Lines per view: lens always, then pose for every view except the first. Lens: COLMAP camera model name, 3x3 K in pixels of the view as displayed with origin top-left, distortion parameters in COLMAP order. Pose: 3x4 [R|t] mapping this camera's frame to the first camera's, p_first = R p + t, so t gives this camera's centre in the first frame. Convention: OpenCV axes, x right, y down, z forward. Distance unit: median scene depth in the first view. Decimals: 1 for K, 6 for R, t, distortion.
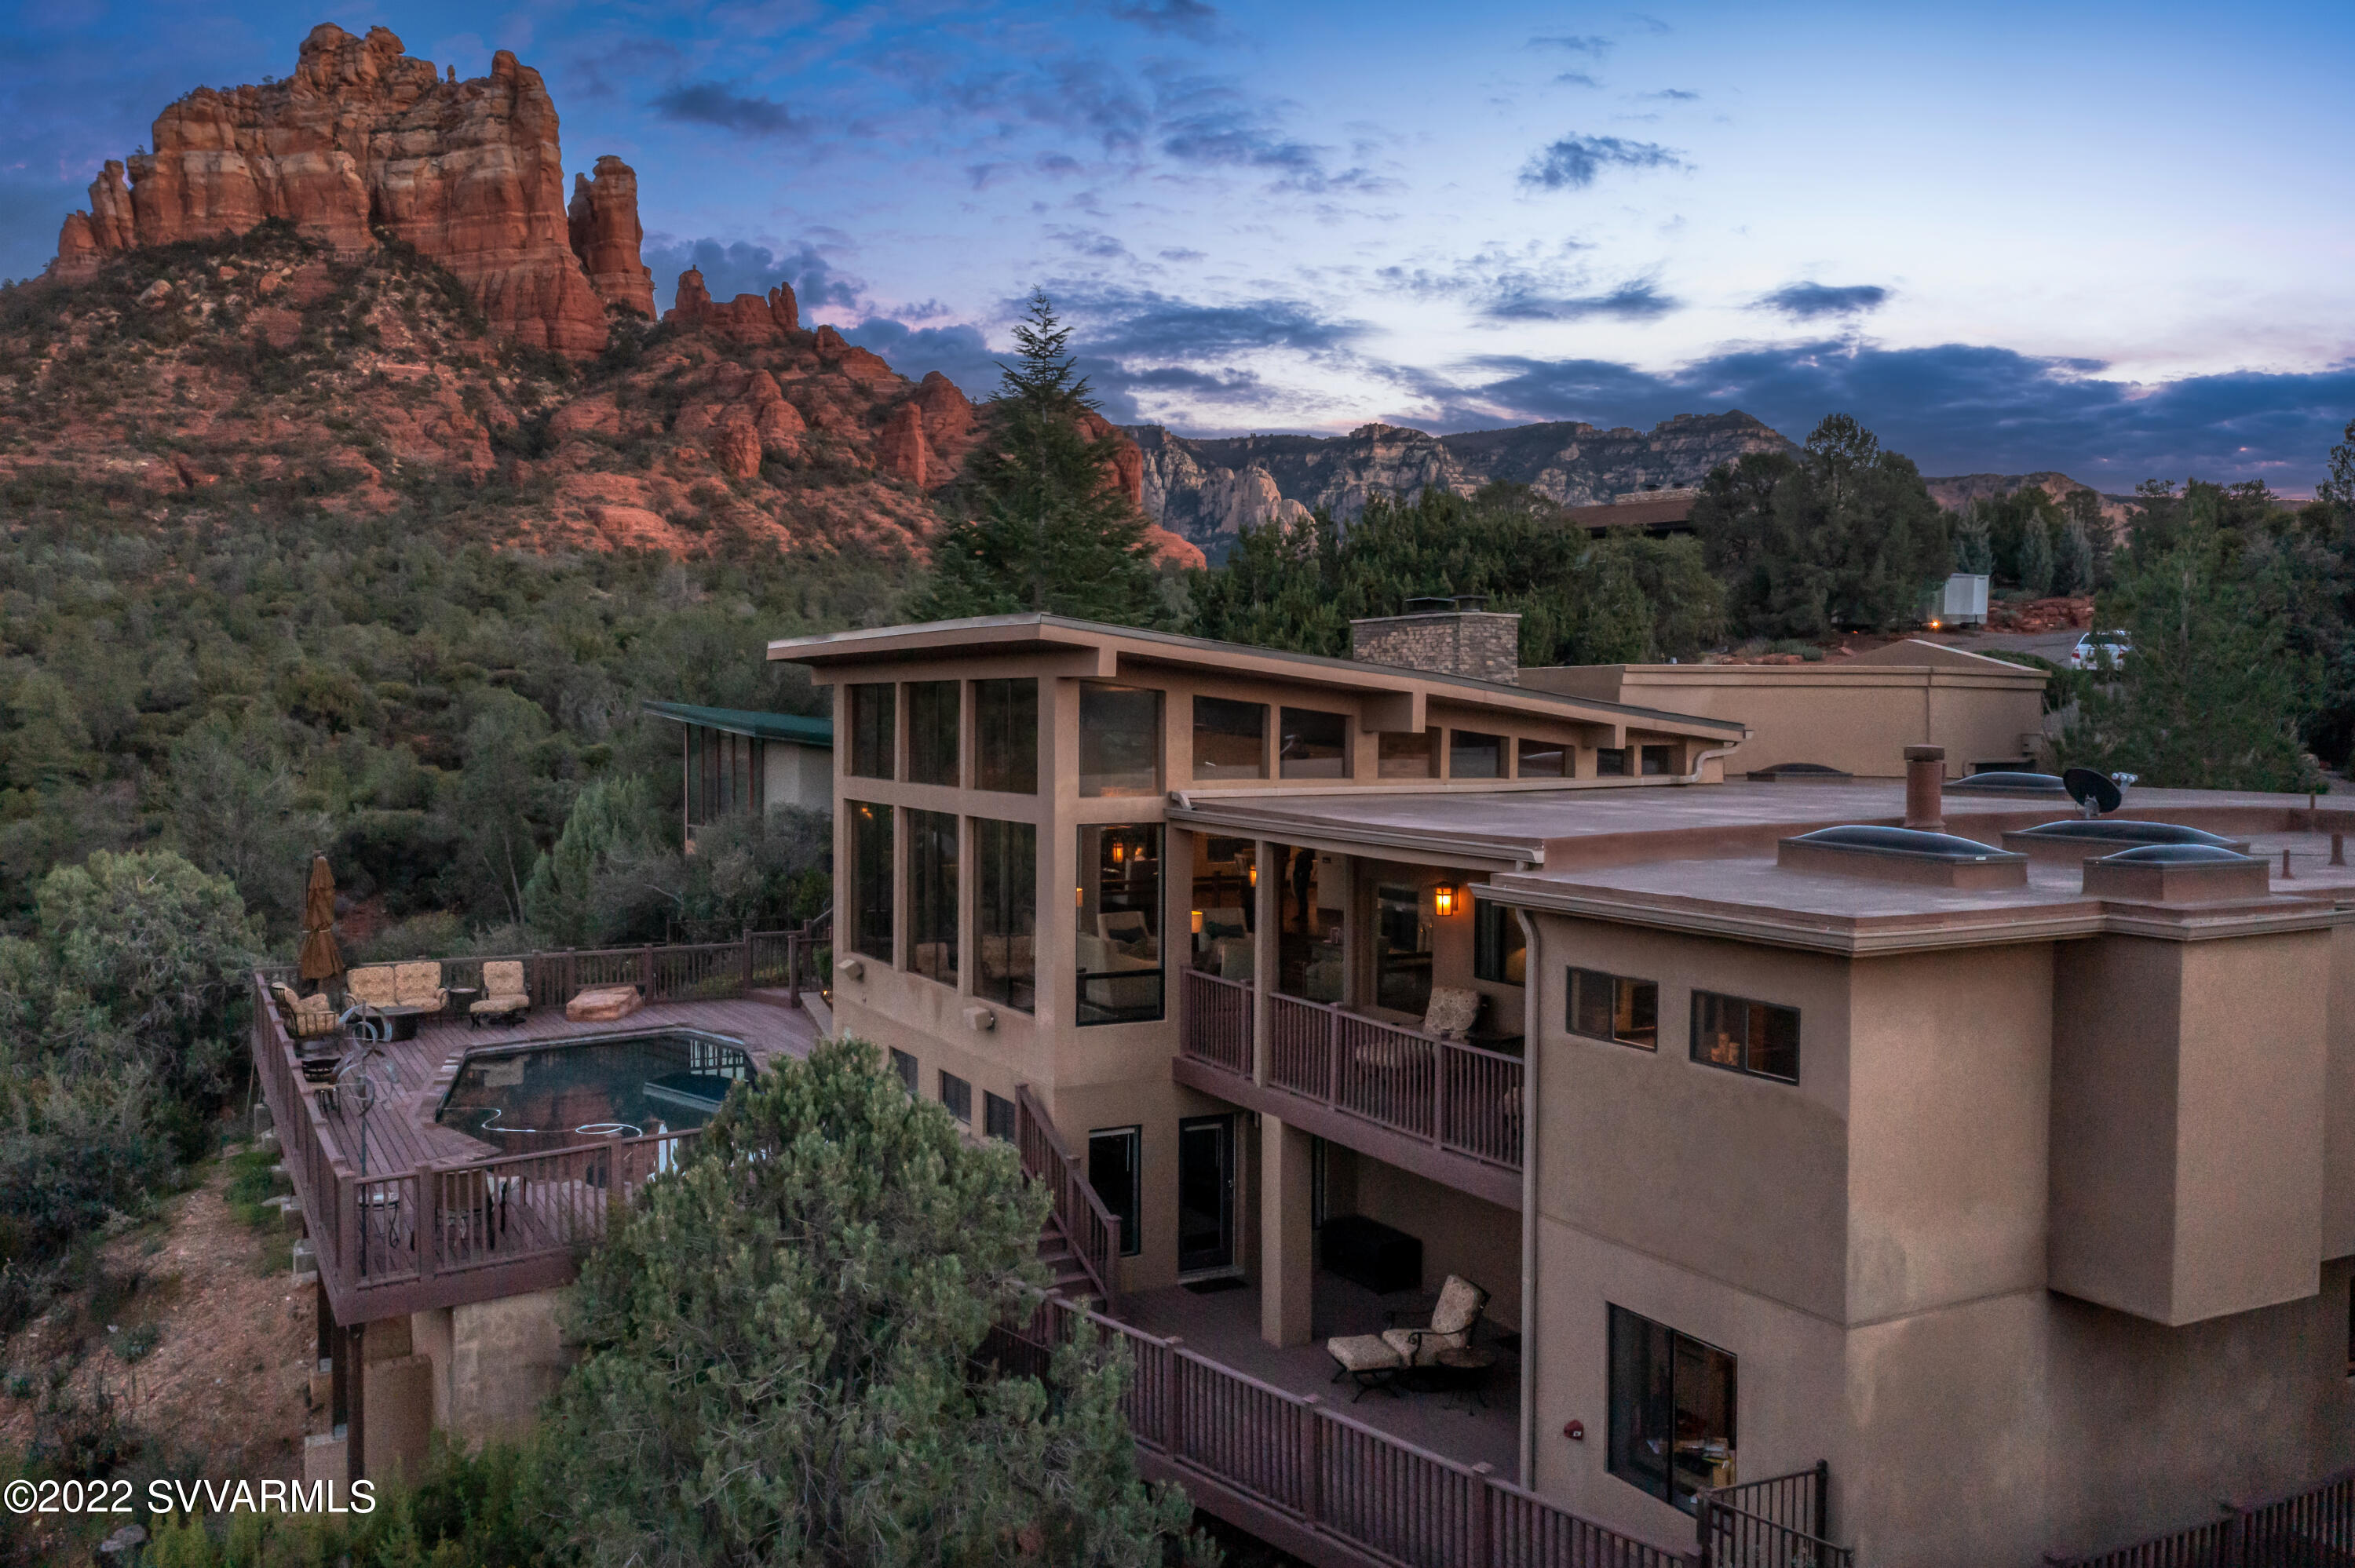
lens RADIAL K [[1928.4, 0, 1177.5], [0, 1928.4, 784.0], [0, 0, 1]] dist [0.006170, 0.008102]
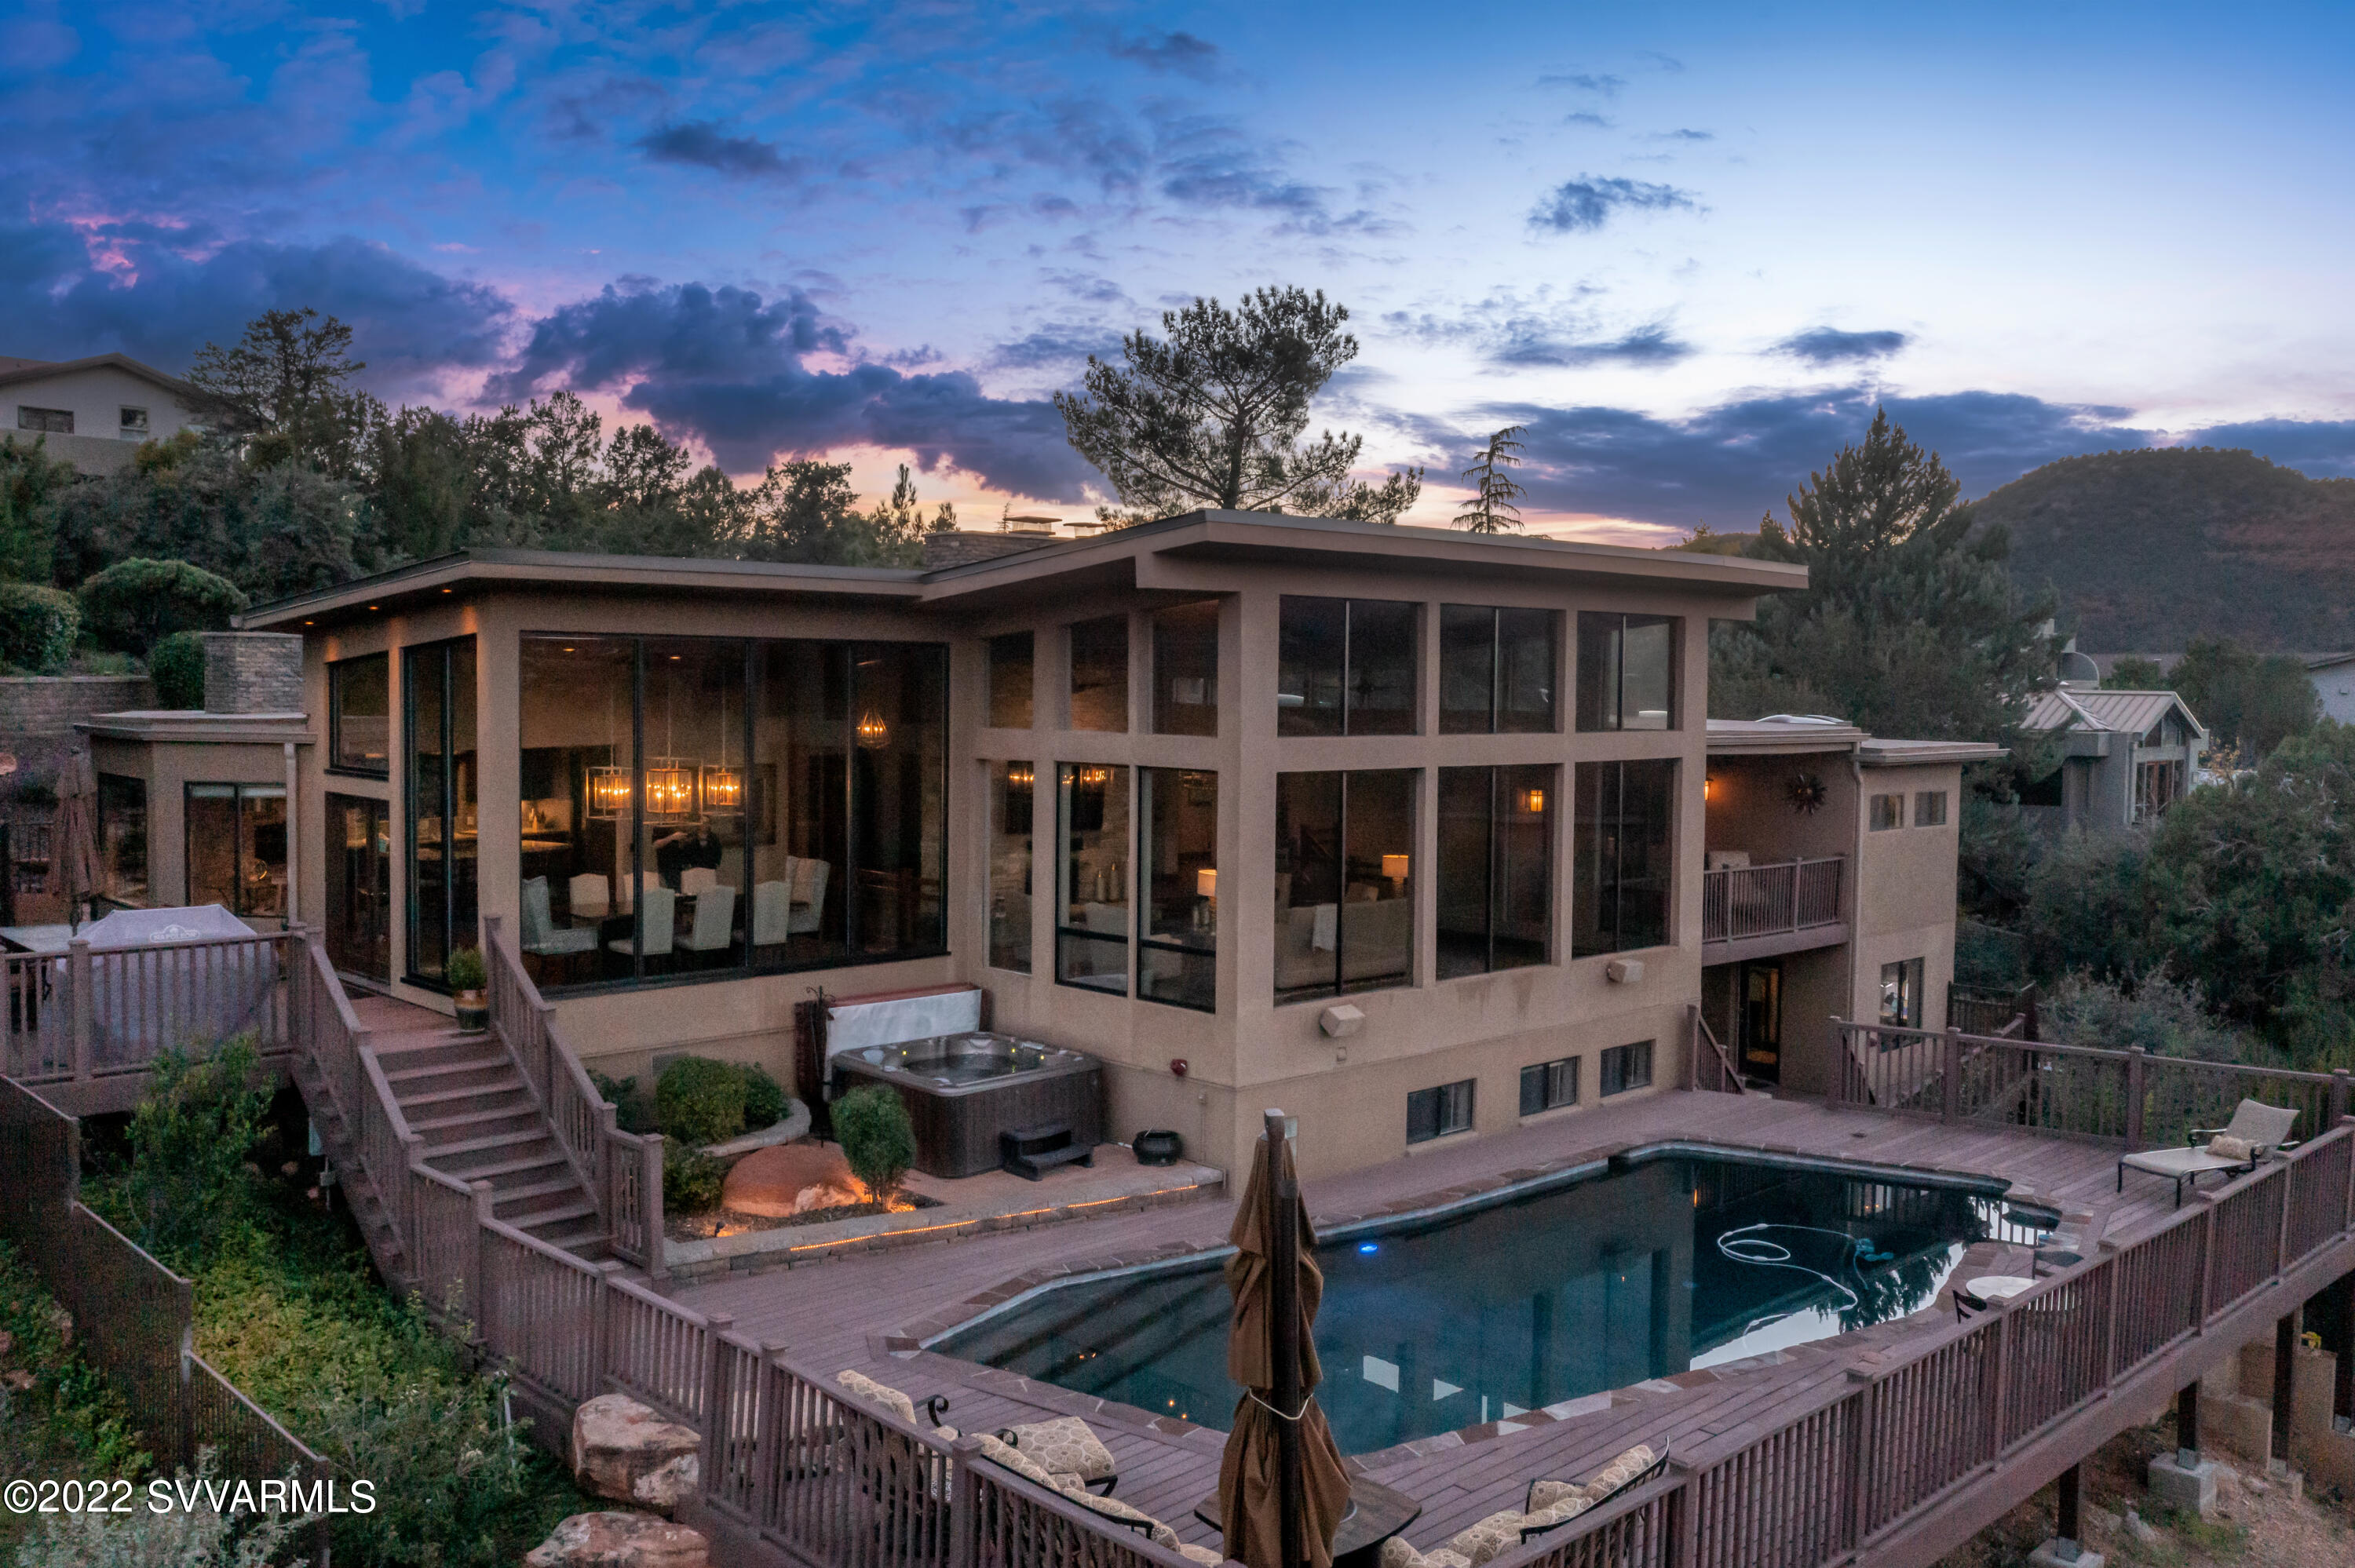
lens RADIAL K [[1942.6, 0, 1177.5], [0, 1942.6, 784.0], [0, 0, 1]] dist [0.008829, 0.006857]
pose [[-0.275022, -0.063358, 0.959348, -0.882910], [0.023465, 0.997087, 0.072578, -0.040794], [-0.961152, 0.042472, -0.272734, 1.355768]]
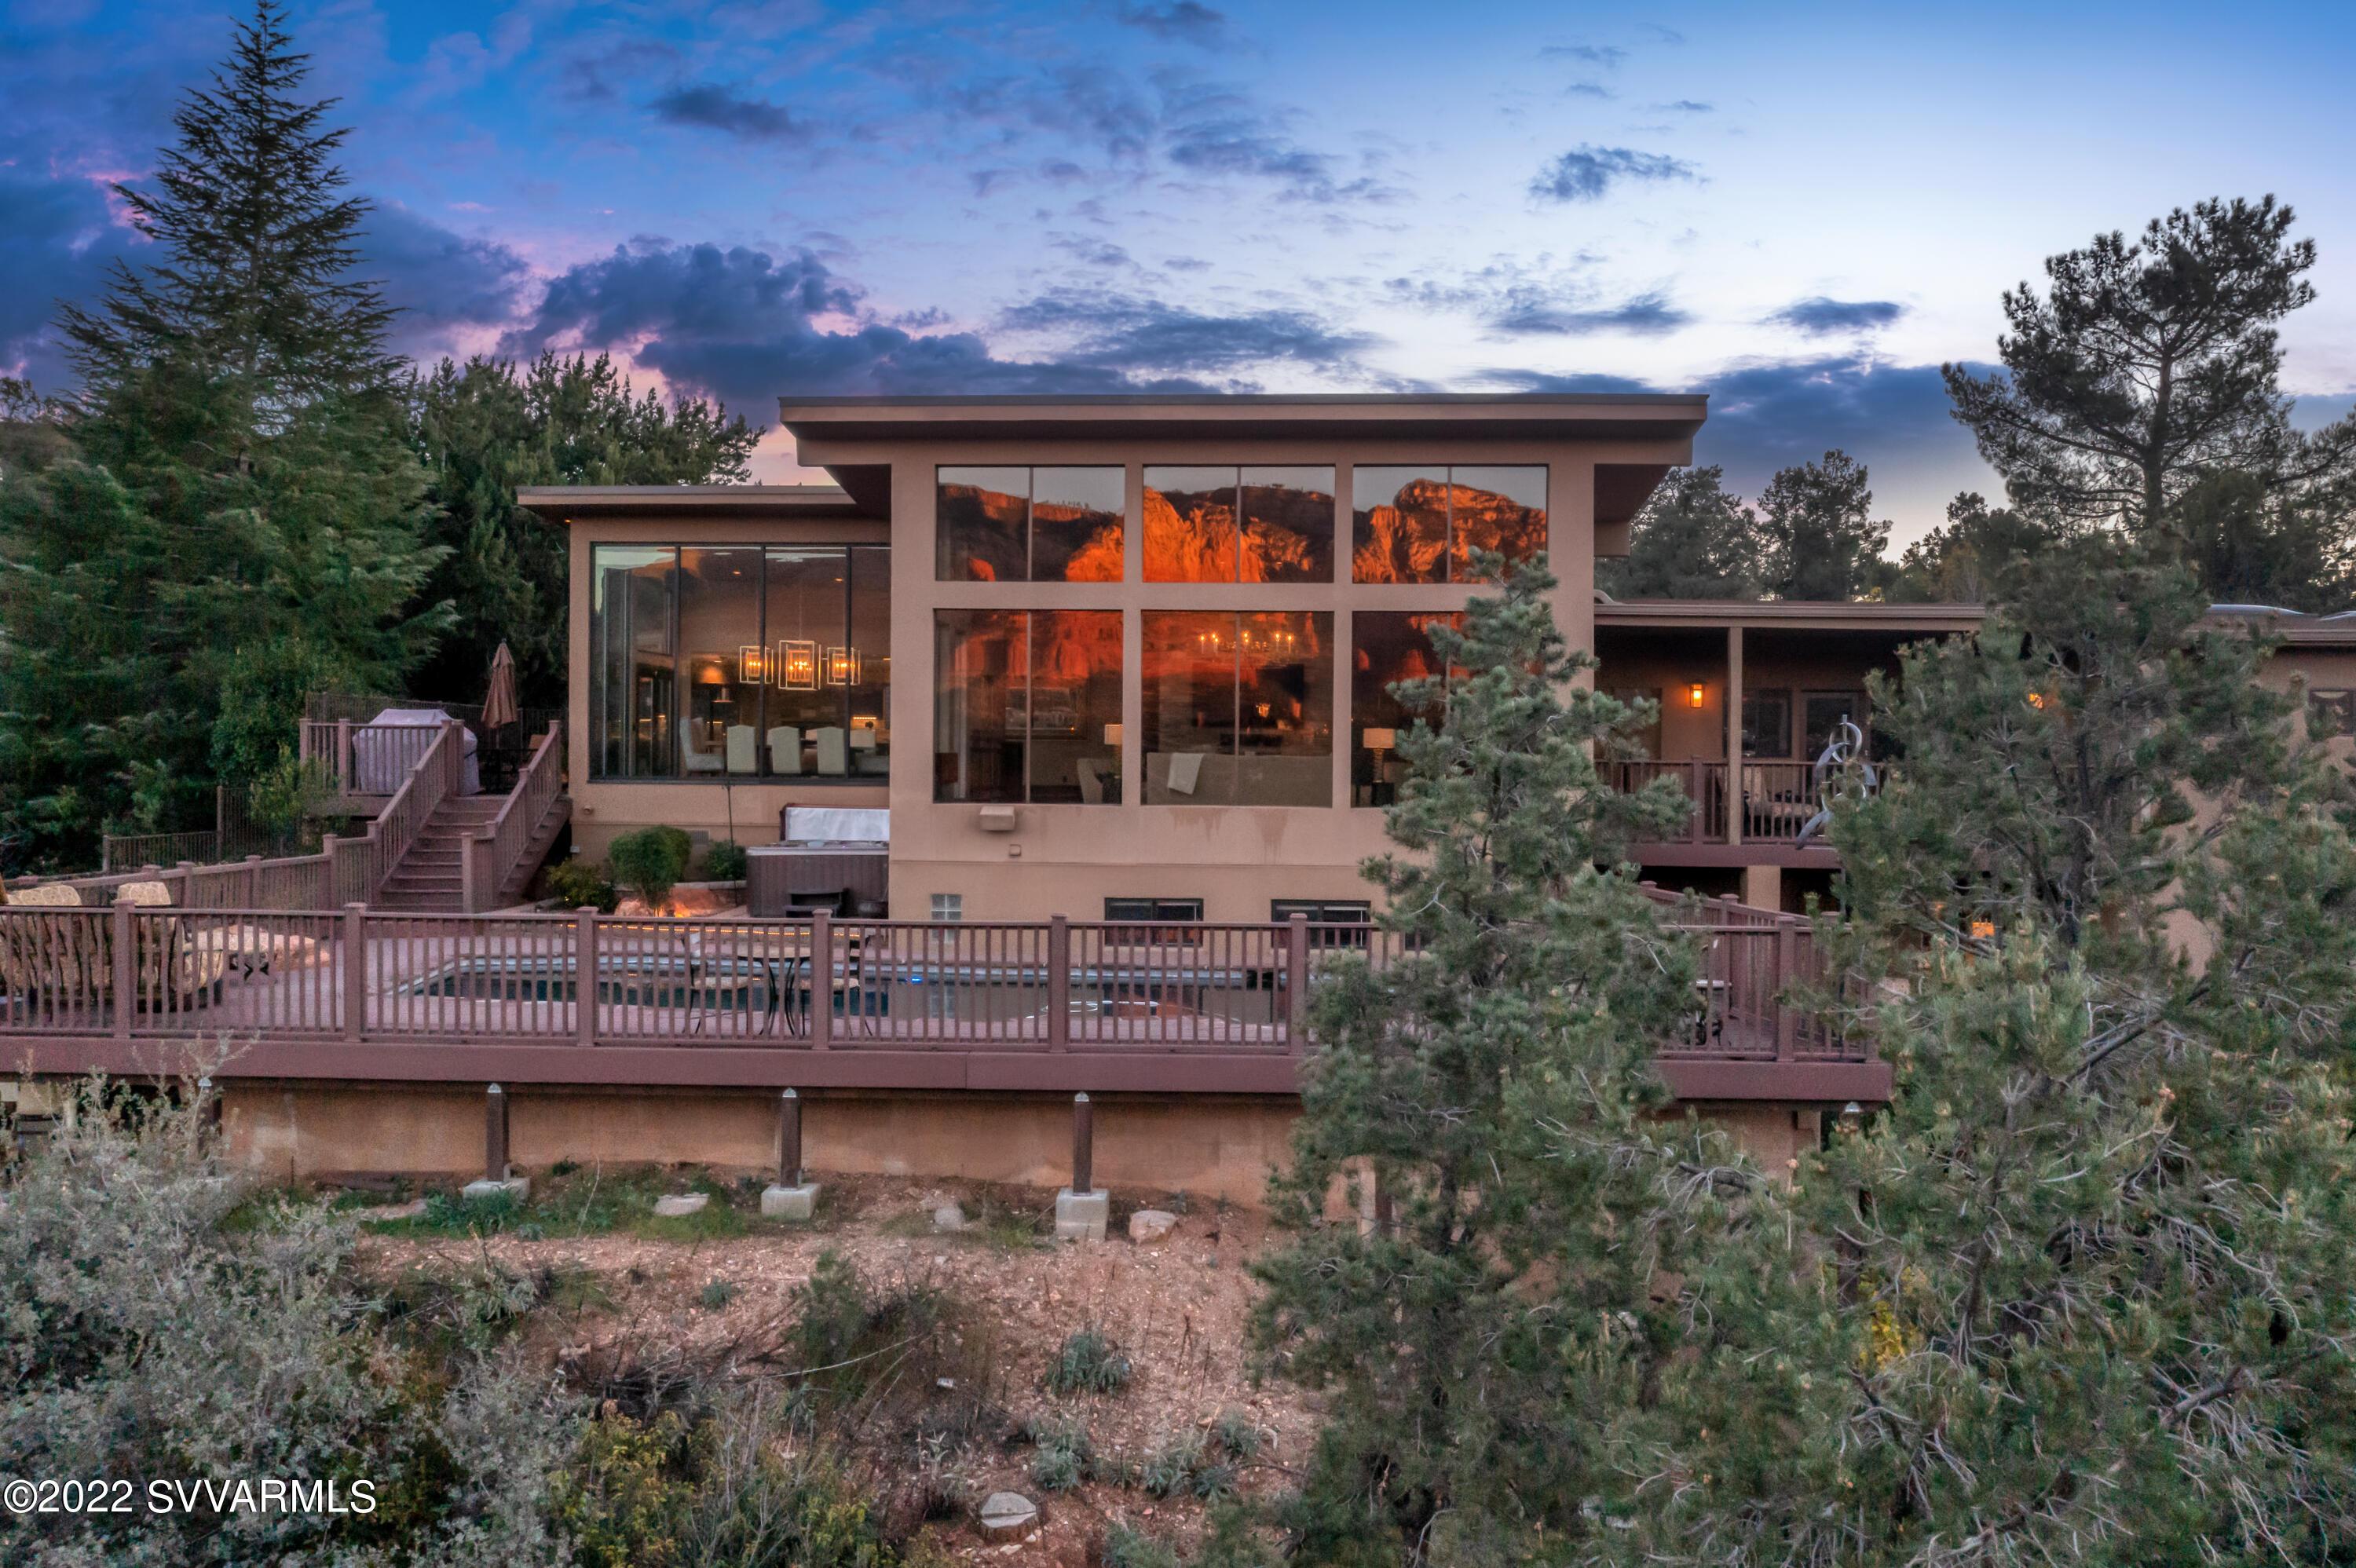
lens RADIAL K [[1929.3, 0, 1178.0], [0, 1929.3, 784.0], [0, 0, 1]] dist [0.006170, 0.008102]
pose [[0.513273, -0.011414, 0.858150, -0.898387], [0.025304, 0.999678, -0.001839, 0.094174], [-0.857853, 0.022659, 0.513396, 0.573140]]
